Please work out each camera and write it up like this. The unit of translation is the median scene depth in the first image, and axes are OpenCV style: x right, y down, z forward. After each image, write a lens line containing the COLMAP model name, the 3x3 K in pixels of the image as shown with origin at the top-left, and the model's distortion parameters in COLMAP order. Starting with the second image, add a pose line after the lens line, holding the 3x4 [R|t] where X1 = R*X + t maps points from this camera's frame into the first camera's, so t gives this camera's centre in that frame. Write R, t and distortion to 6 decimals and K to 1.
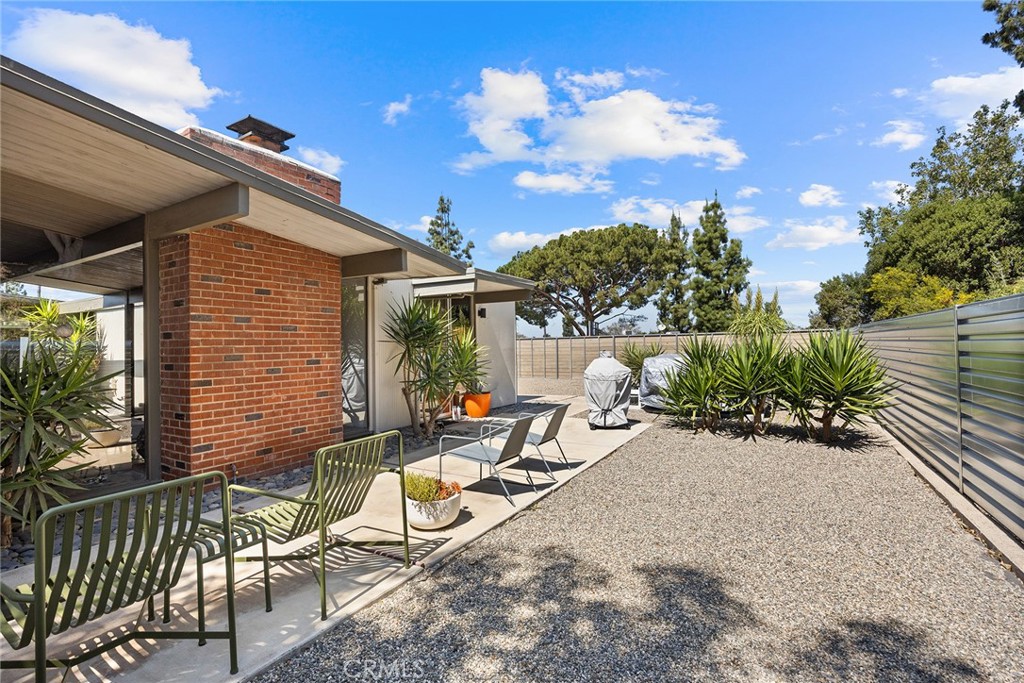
lens RADIAL K [[482.8, 0, 511.7], [0, 482.8, 344.3], [0, 0, 1]] dist [-0.000078, -0.000002]
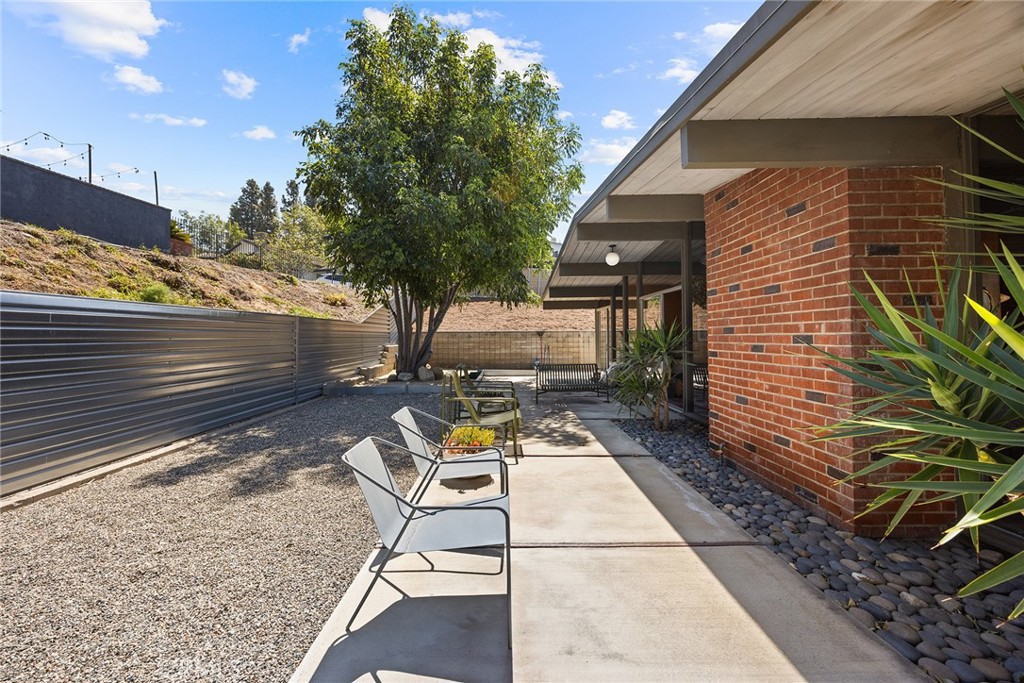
lens RADIAL K [[391.3, 0, 506.5], [0, 391.3, 335.5], [0, 0, 1]] dist [-0.001209, 0.000411]
pose [[-0.864440, 0.024457, -0.502142, 0.158749], [0.027739, 0.999615, 0.000933, 0.022778], [0.501971, -0.013123, -0.864785, 1.308831]]
